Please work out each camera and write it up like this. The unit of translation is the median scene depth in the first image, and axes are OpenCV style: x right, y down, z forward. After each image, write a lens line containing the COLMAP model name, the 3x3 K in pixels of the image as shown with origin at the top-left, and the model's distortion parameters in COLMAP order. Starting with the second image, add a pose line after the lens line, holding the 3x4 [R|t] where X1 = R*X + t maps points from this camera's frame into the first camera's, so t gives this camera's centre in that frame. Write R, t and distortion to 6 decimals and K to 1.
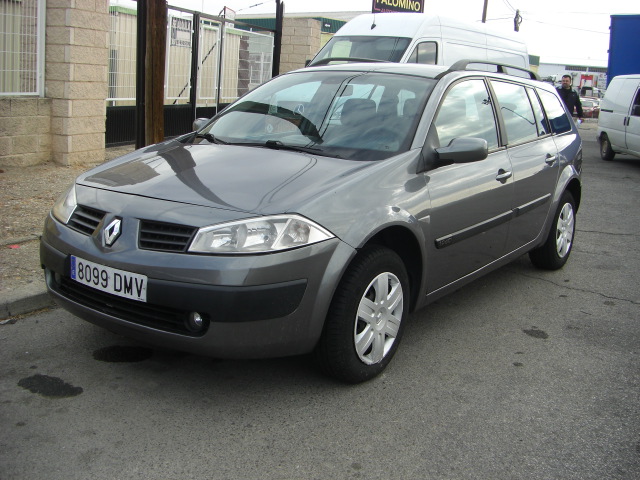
lens RADIAL K [[722.8, 0, 316.7], [0, 722.8, 238.2], [0, 0, 1]] dist [-0.169637, 0.070816]
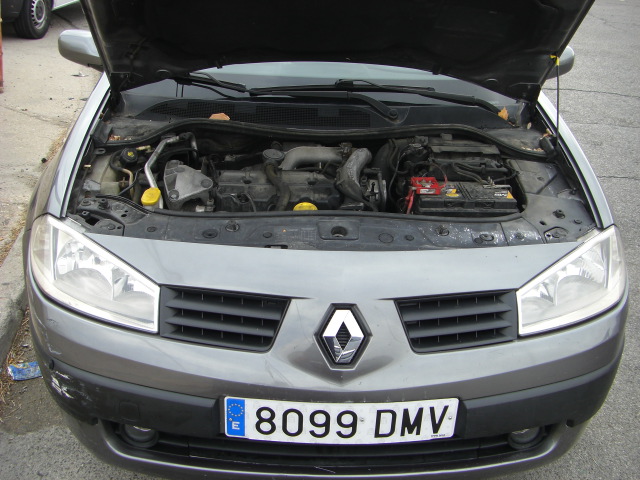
lens RADIAL K [[722.8, 0, 316.7], [0, 722.8, 238.2], [0, 0, 1]] dist [-0.169637, 0.070816]
pose [[0.781446, -0.263873, 0.565432, -0.582810], [0.114919, 0.951542, 0.285238, -0.229365], [-0.613299, -0.157919, 0.773903, 0.629706]]
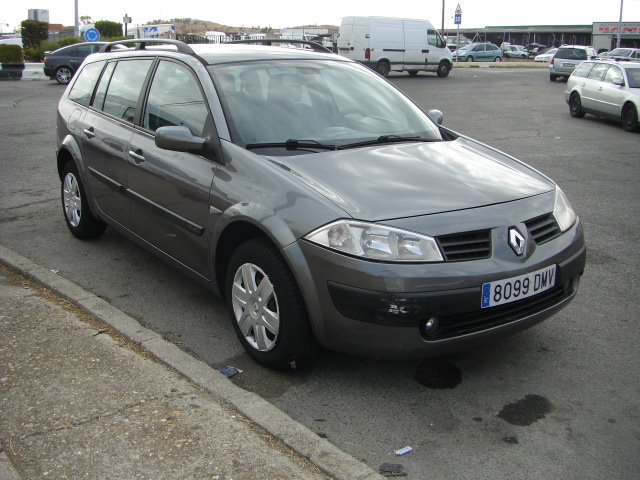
lens RADIAL K [[722.8, 0, 316.7], [0, 722.8, 238.2], [0, 0, 1]] dist [-0.169637, 0.070816]
pose [[0.291671, -0.276119, 0.915798, -1.342064], [0.190095, 0.955064, 0.227414, -0.310596], [-0.937439, 0.107758, 0.331053, 0.939871]]
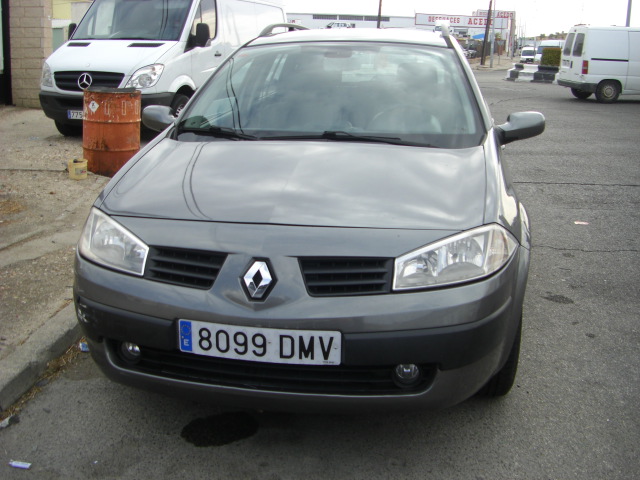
lens RADIAL K [[722.8, 0, 316.7], [0, 722.8, 238.2], [0, 0, 1]] dist [-0.169637, 0.070816]
pose [[0.901514, -0.146781, 0.407097, -0.534462], [0.119505, 0.988581, 0.091797, -0.113571], [-0.415922, -0.034106, 0.908760, 0.306442]]
